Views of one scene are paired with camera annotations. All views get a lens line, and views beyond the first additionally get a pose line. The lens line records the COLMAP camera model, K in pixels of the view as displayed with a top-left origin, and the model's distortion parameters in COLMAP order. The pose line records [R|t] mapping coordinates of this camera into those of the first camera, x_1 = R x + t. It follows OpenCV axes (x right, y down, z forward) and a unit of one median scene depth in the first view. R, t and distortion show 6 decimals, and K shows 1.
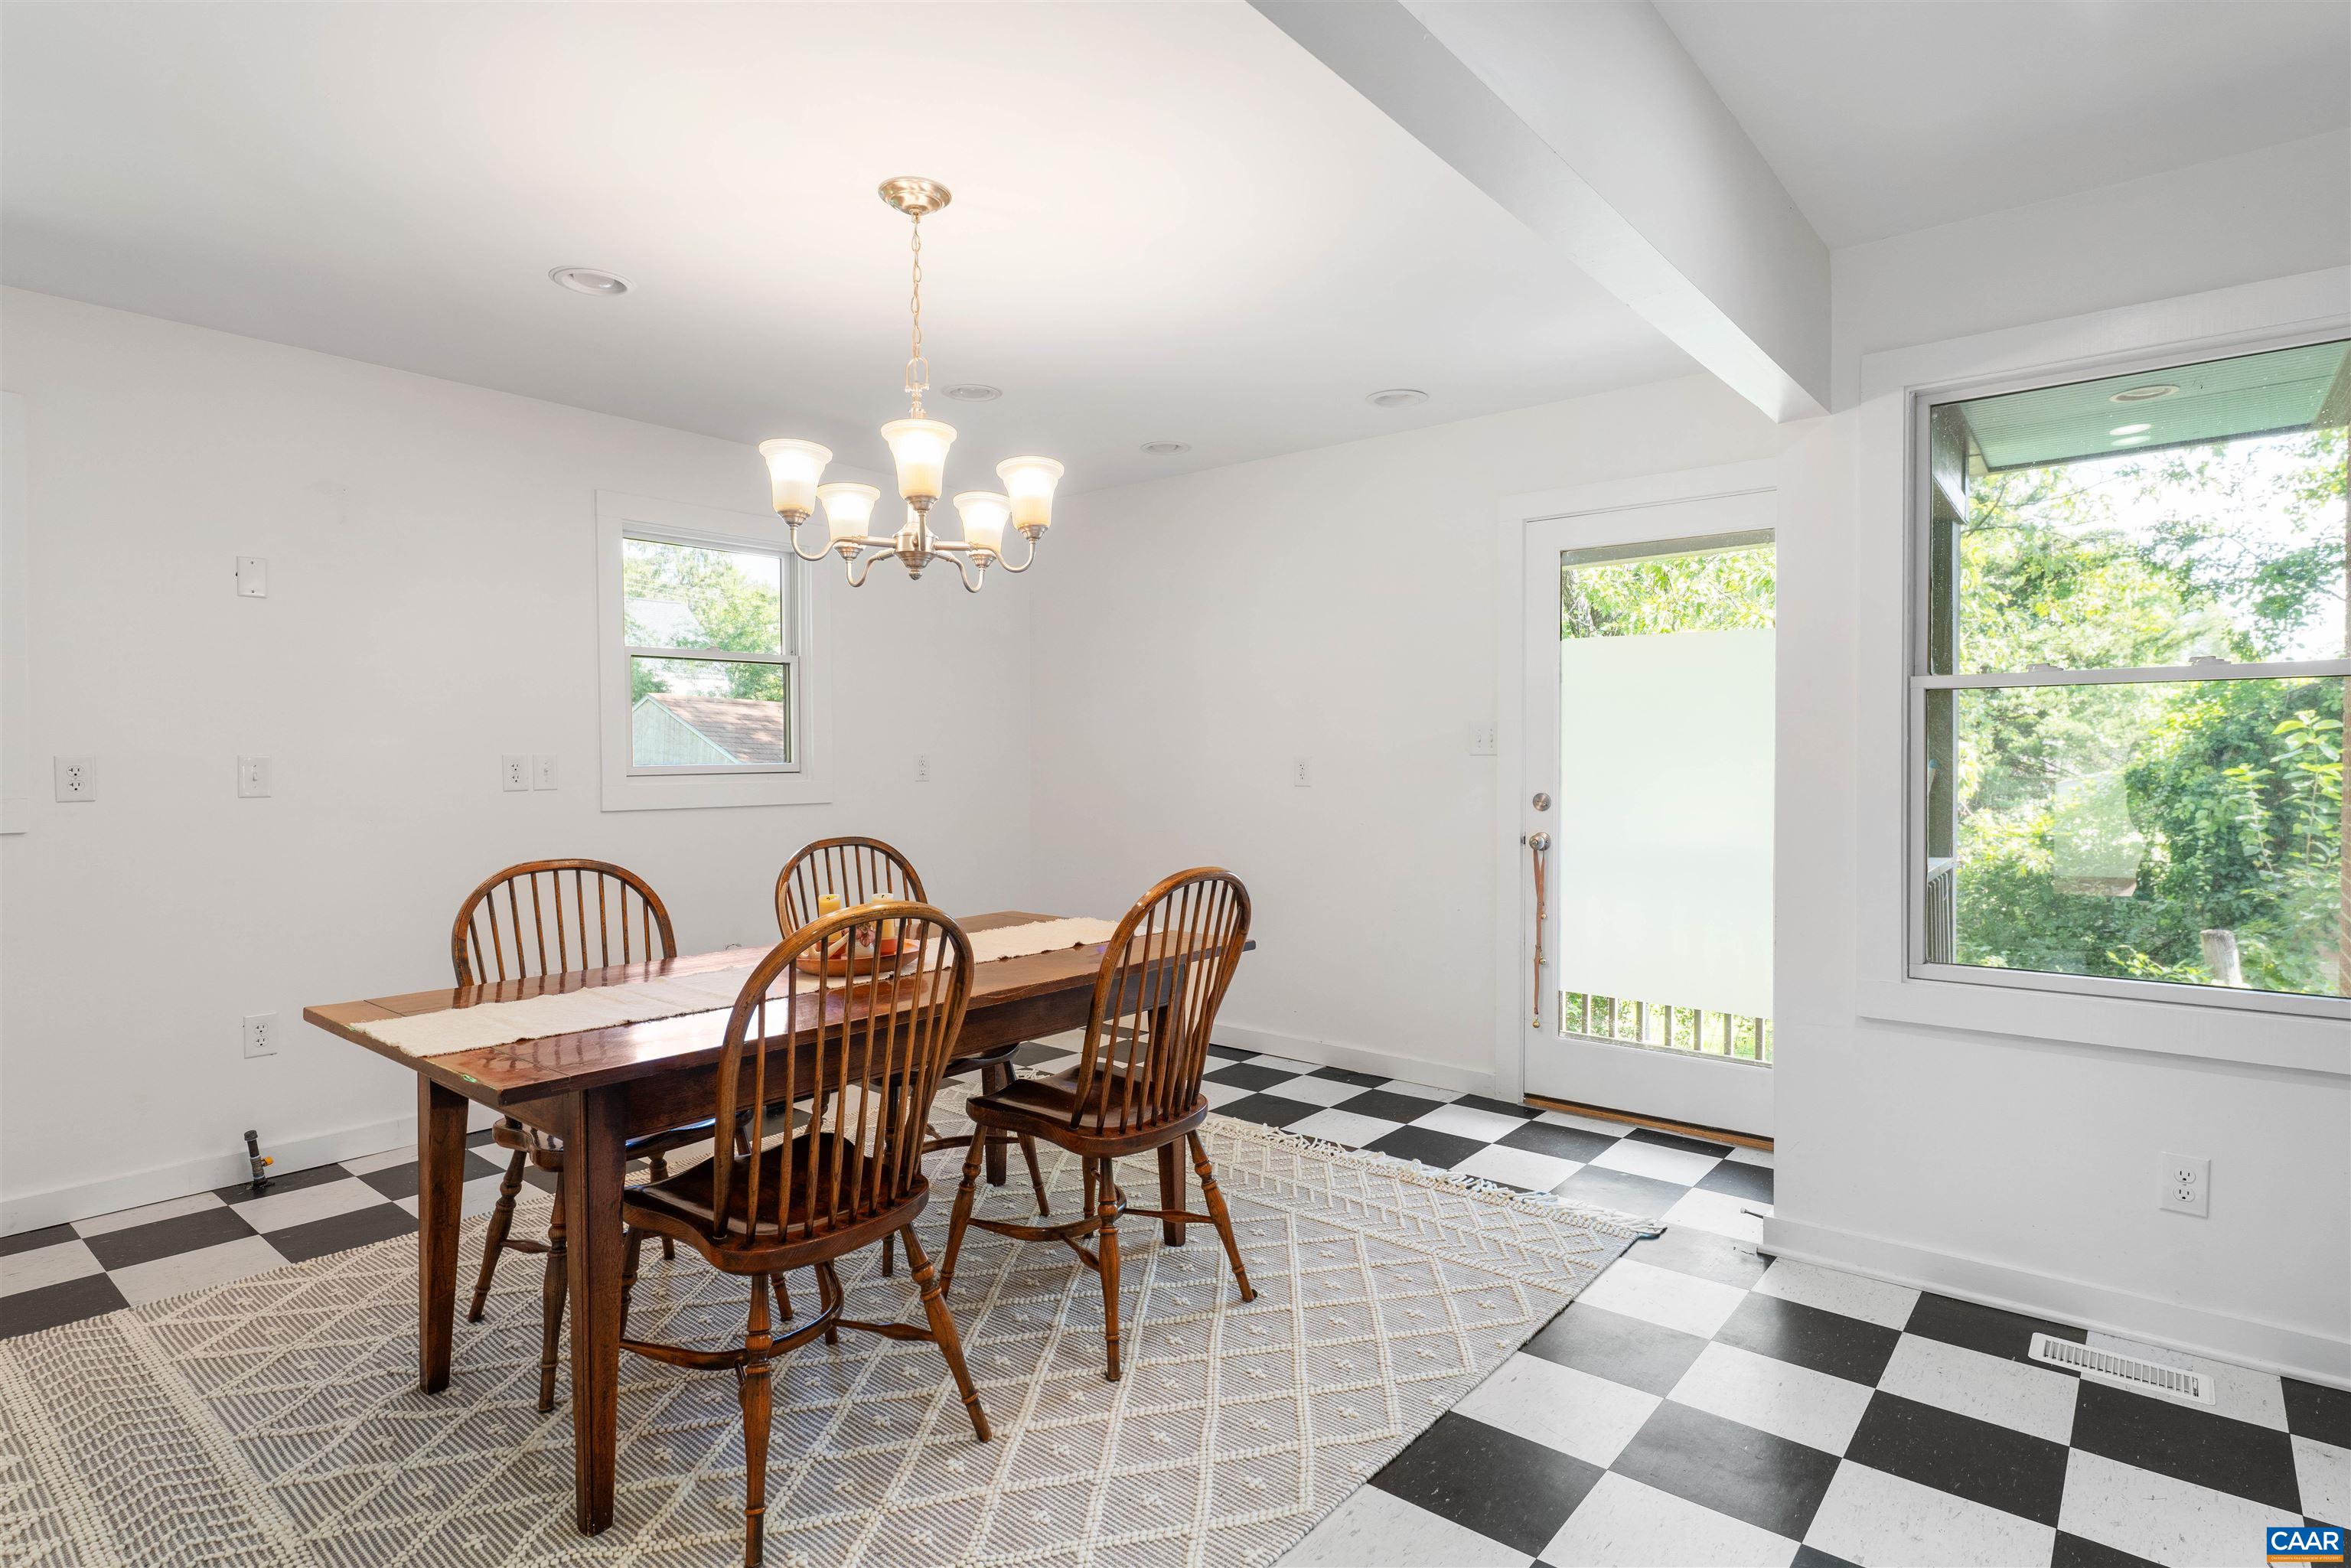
lens RADIAL K [[1224.4, 0, 1169.1], [0, 1224.4, 773.5], [0, 0, 1]] dist [0.021730, -0.001516]
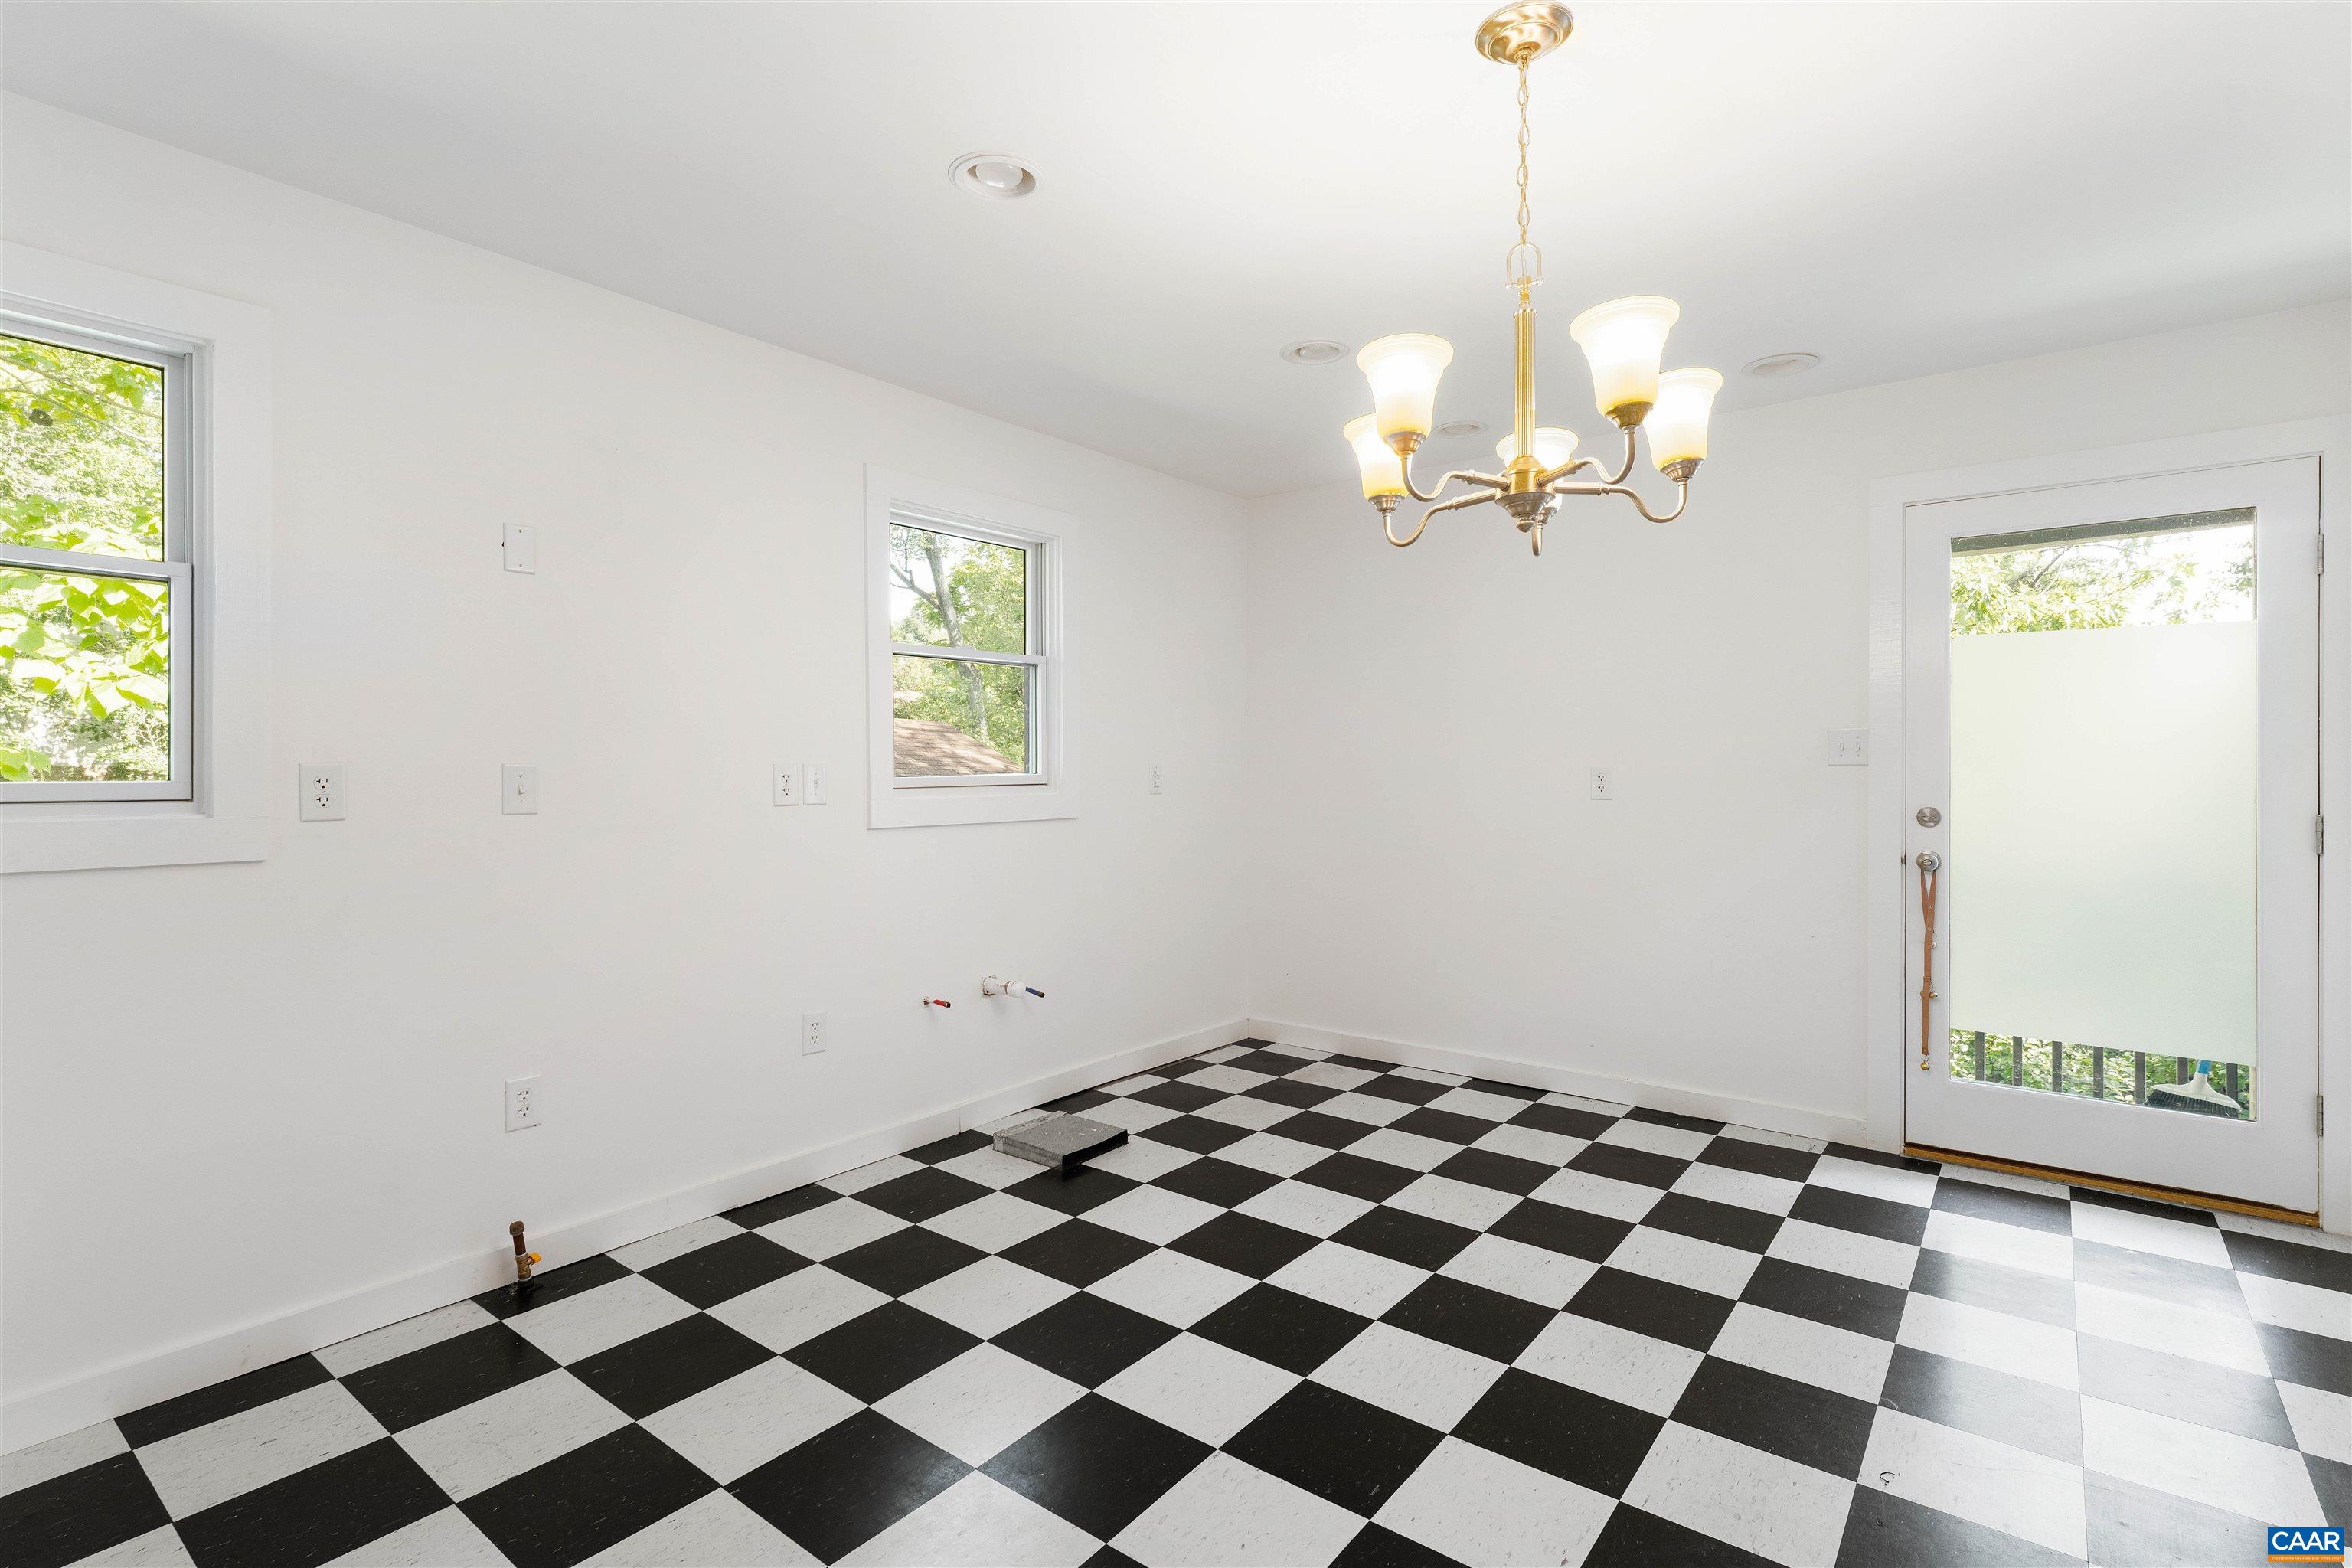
lens RADIAL K [[1118.8, 0, 1187.3], [0, 1118.8, 762.3], [0, 0, 1]] dist [-0.001735, 0.000162]
pose [[0.999391, 0.002292, 0.034820, -0.294058], [-0.001827, 0.999909, -0.013374, -0.005675], [-0.034847, 0.013302, 0.999304, 0.220860]]
